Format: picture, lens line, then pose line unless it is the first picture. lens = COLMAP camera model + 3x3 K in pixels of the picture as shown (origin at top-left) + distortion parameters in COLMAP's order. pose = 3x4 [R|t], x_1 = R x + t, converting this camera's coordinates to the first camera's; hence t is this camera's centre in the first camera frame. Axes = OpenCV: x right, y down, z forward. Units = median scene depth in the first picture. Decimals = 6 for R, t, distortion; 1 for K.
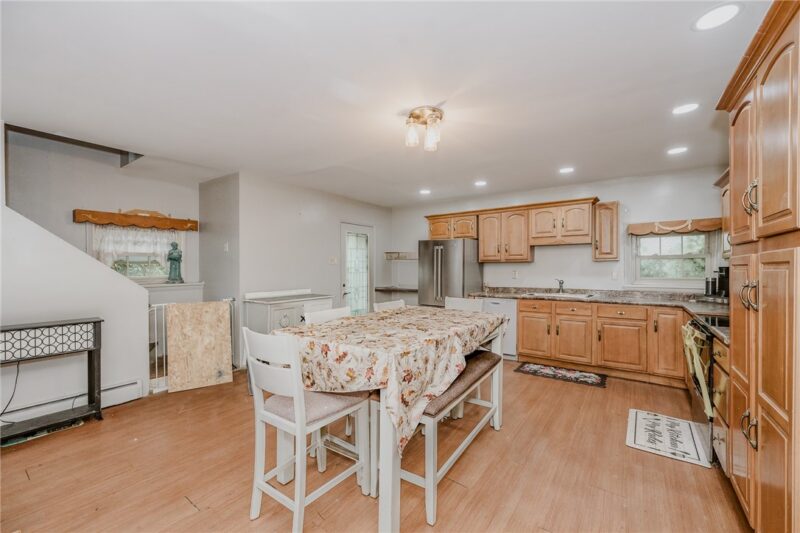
lens RADIAL K [[320.2, 0, 400.0], [0, 320.2, 266.5], [0, 0, 1]] dist [-0.000300, 0.000024]
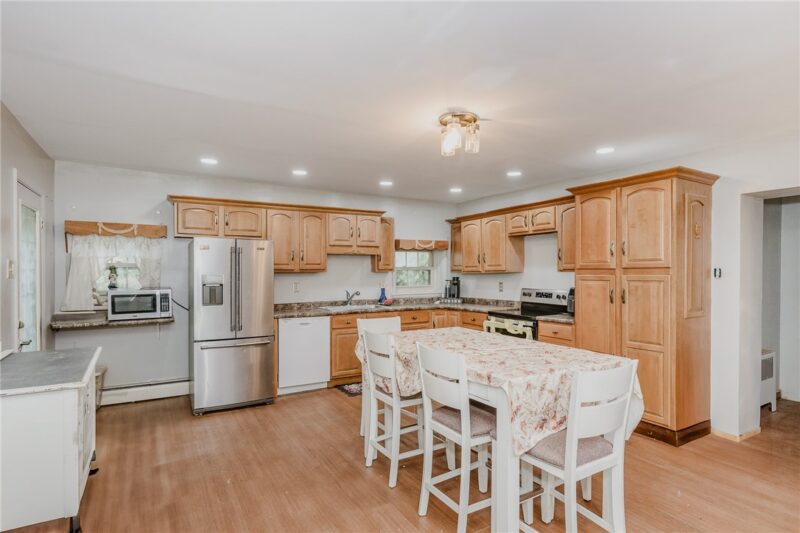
lens RADIAL K [[425.9, 0, 400.0], [0, 425.9, 266.5], [0, 0, 1]] dist [-0.001223, -0.000175]
pose [[0.398954, 0.013885, 0.916866, -0.648283], [0.001731, 0.999872, -0.015895, -0.012511], [-0.916969, 0.007928, 0.398879, 0.384984]]
